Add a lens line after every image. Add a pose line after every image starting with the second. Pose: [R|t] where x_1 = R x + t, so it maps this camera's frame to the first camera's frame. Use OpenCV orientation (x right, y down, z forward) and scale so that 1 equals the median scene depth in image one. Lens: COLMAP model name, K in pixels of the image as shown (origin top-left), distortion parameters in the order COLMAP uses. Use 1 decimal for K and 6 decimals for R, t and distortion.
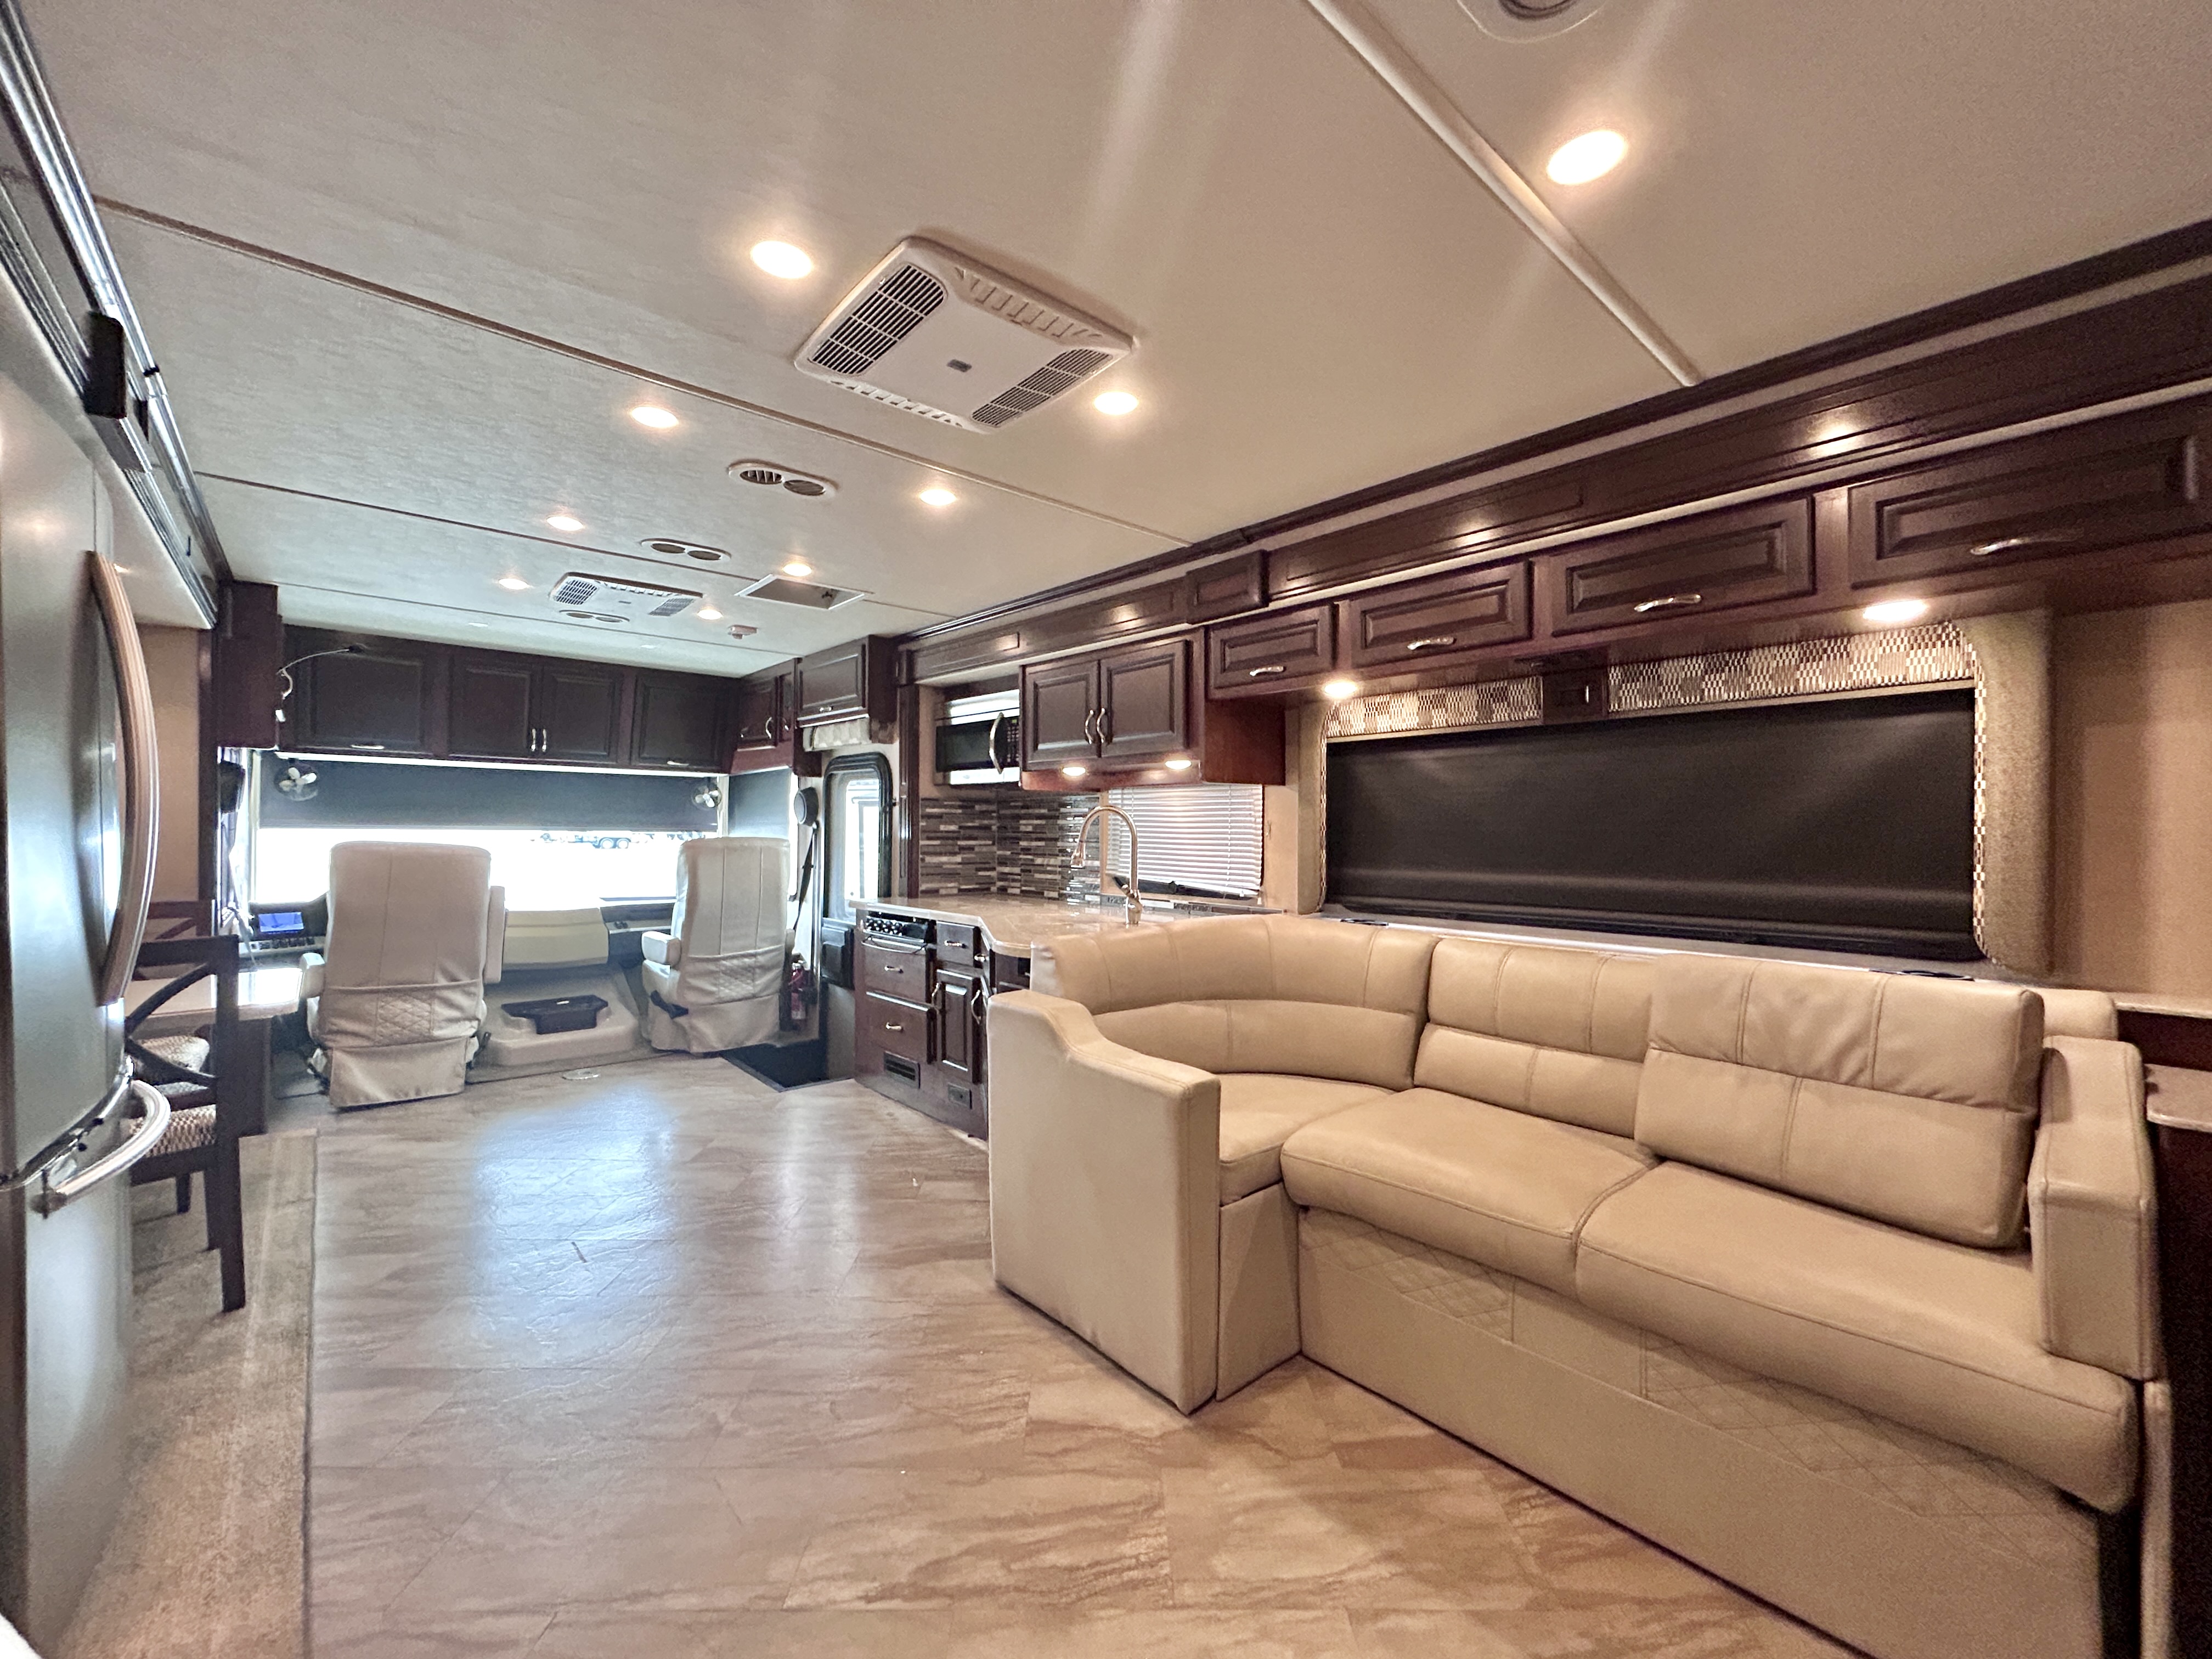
lens RADIAL K [[892.7, 0, 1102.7], [0, 892.7, 827.8], [0, 0, 1]] dist [-0.001176, 0.001769]
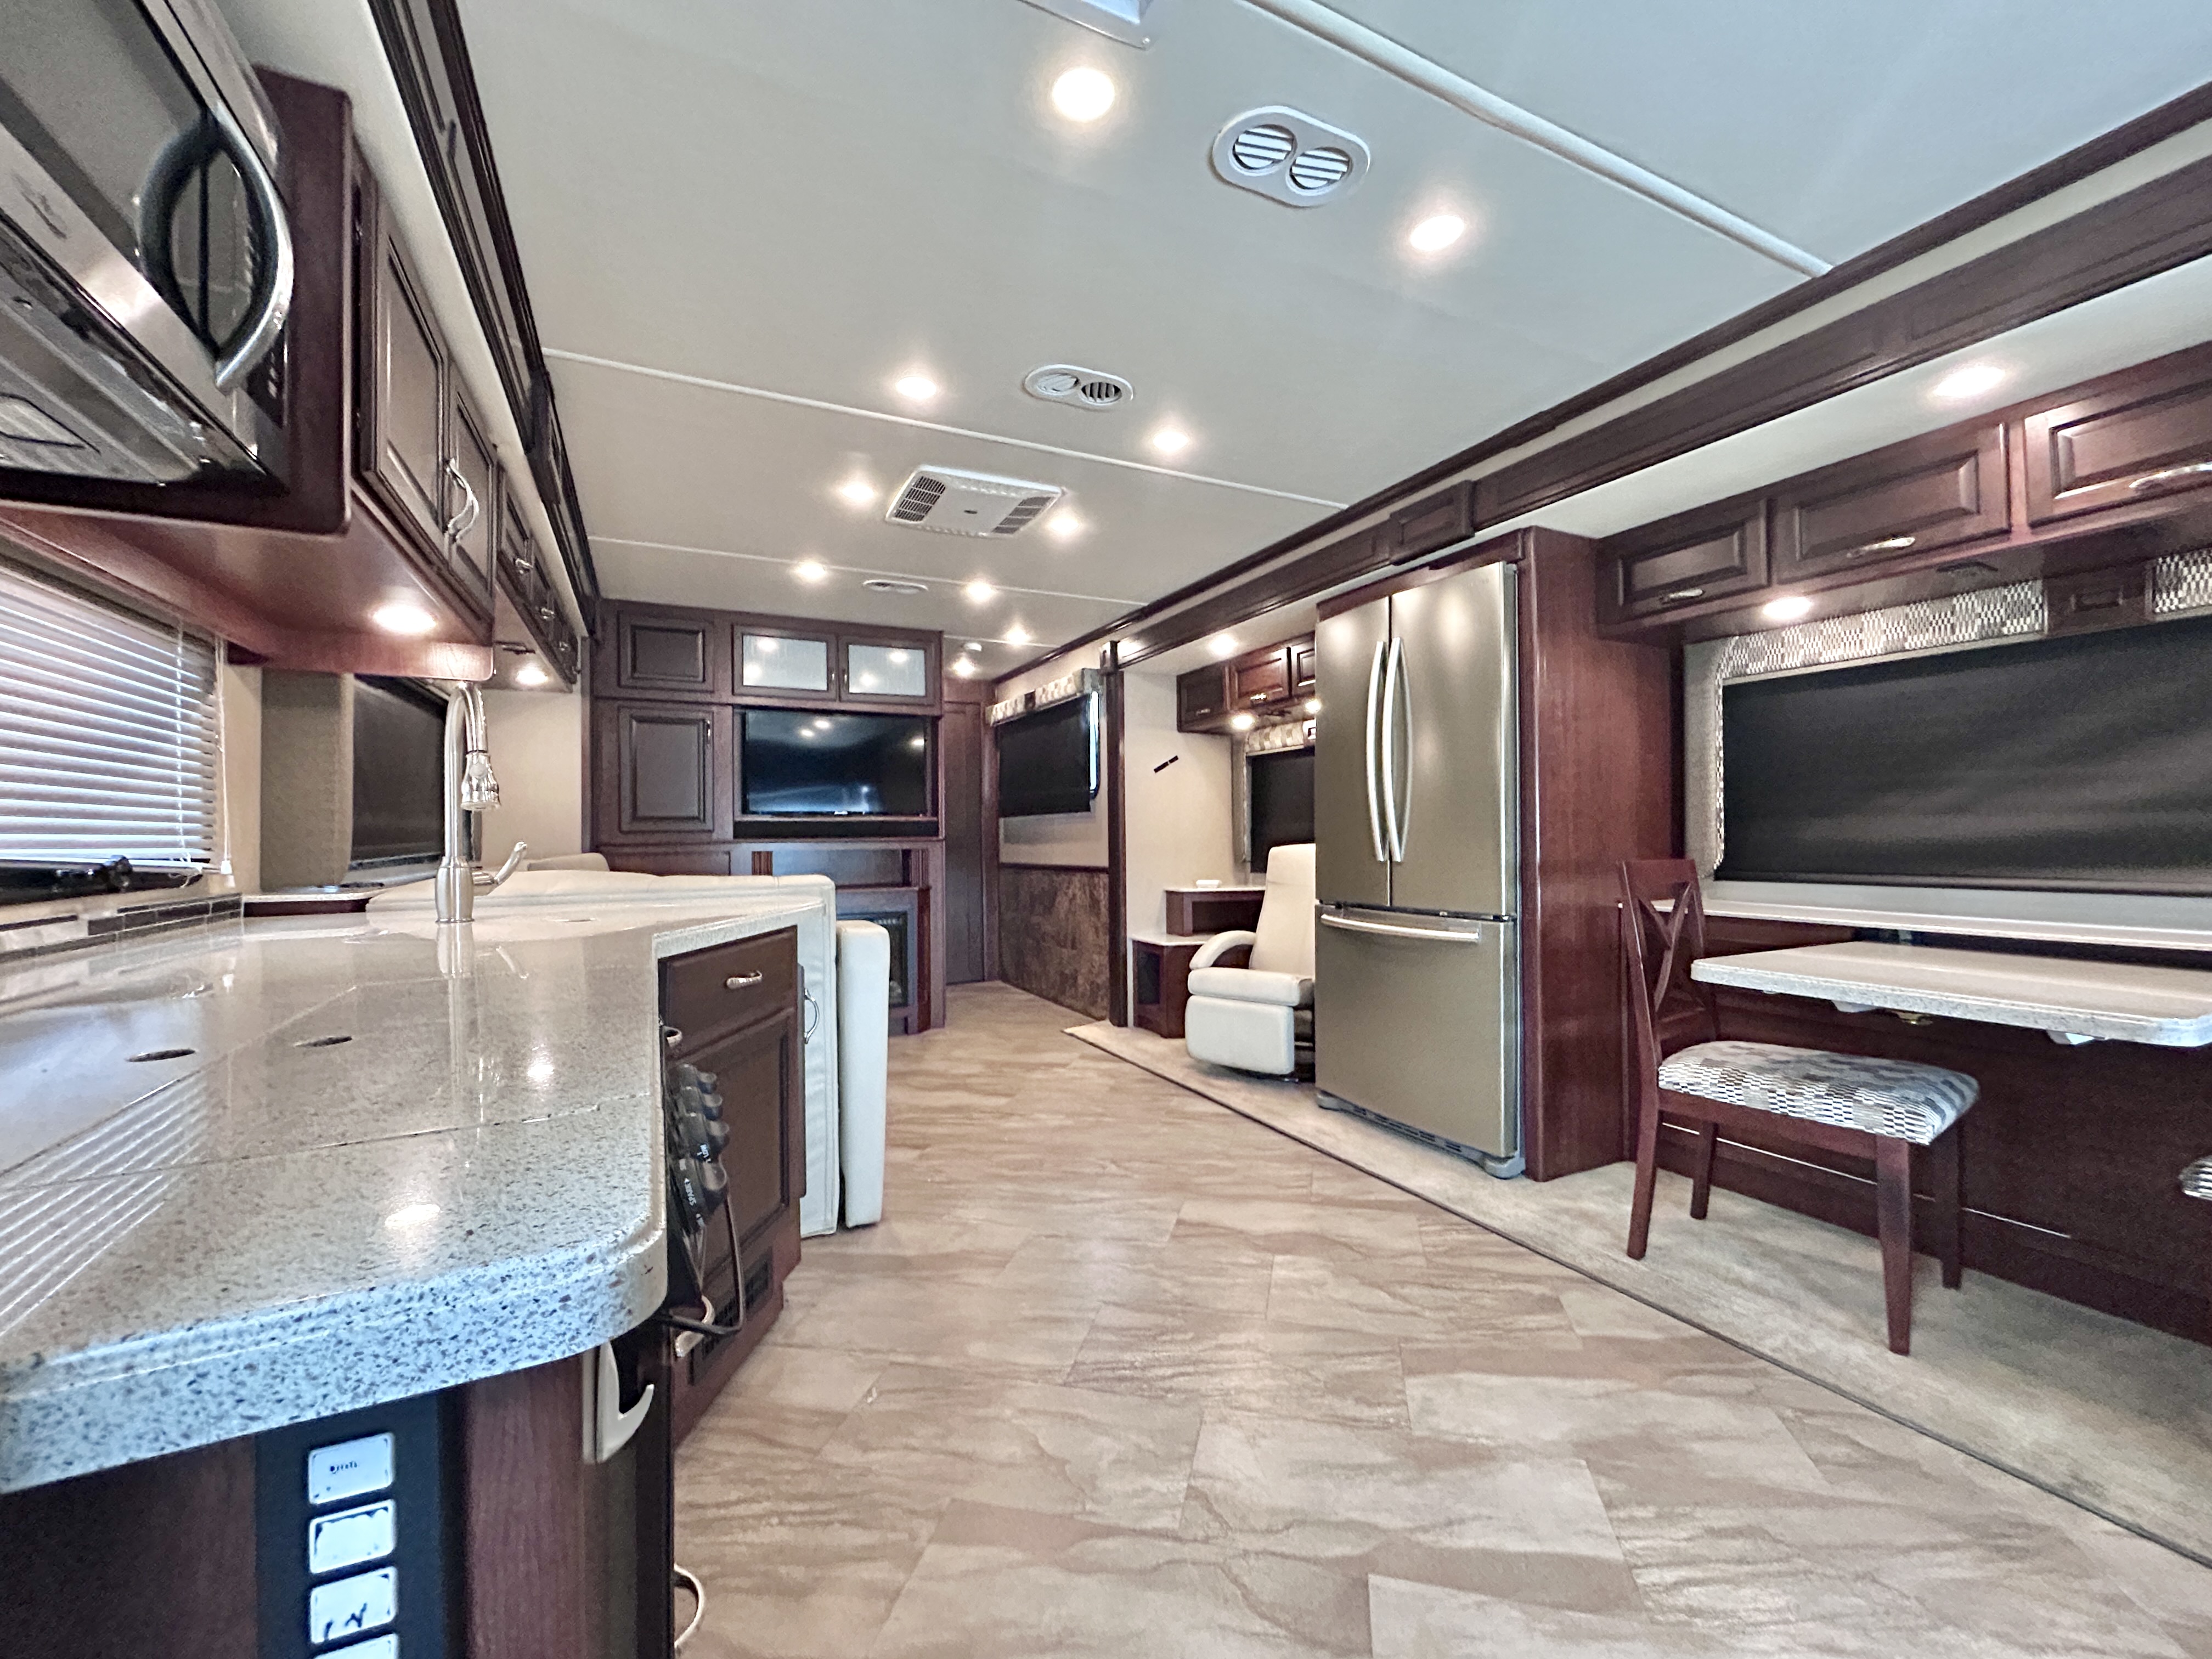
lens RADIAL K [[892.7, 0, 1102.7], [0, 892.7, 827.8], [0, 0, 1]] dist [-0.001176, 0.001769]
pose [[-0.966780, 0.005309, 0.255555, -0.483856], [0.004612, 0.999984, -0.003330, 0.060415], [-0.255569, -0.002040, -0.966789, 1.489909]]
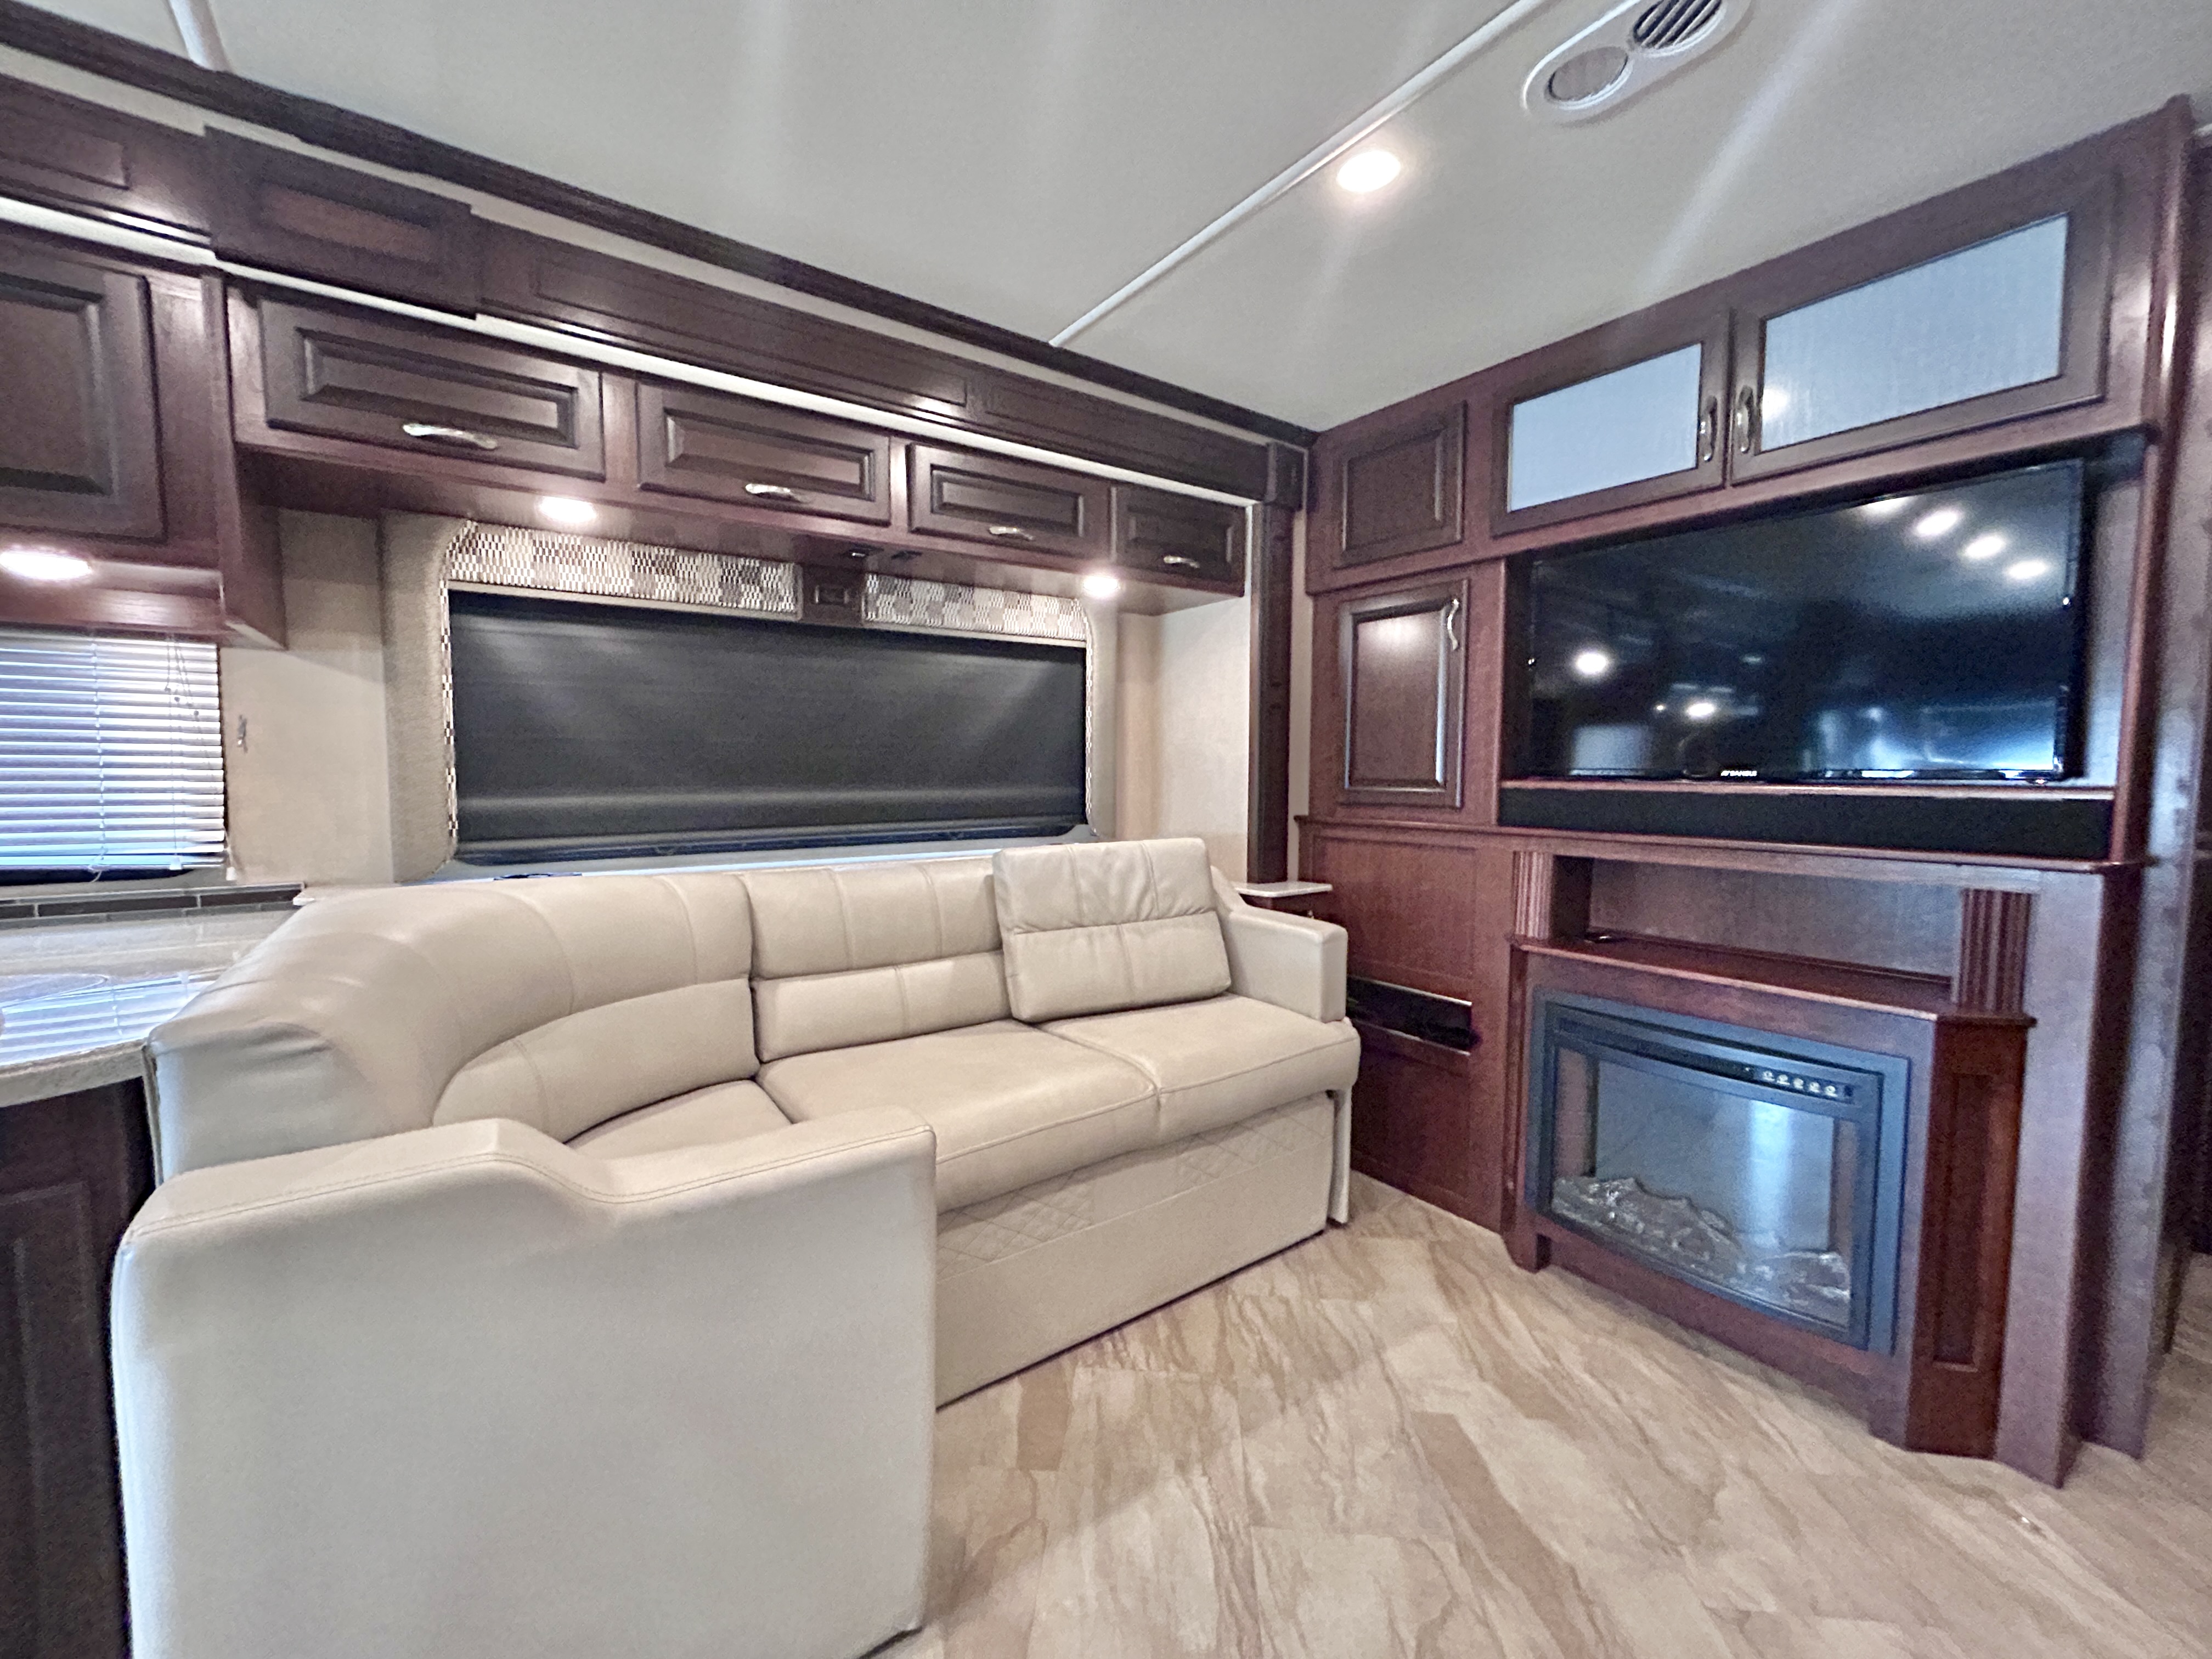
lens RADIAL K [[889.7, 0, 1100.1], [0, 889.7, 827.6], [0, 0, 1]] dist [-0.001888, 0.000284]
pose [[0.098311, -0.071424, 0.992589, -0.300684], [-0.000591, 0.997417, 0.071830, 0.020793], [-0.995156, -0.007649, 0.098015, 0.496869]]
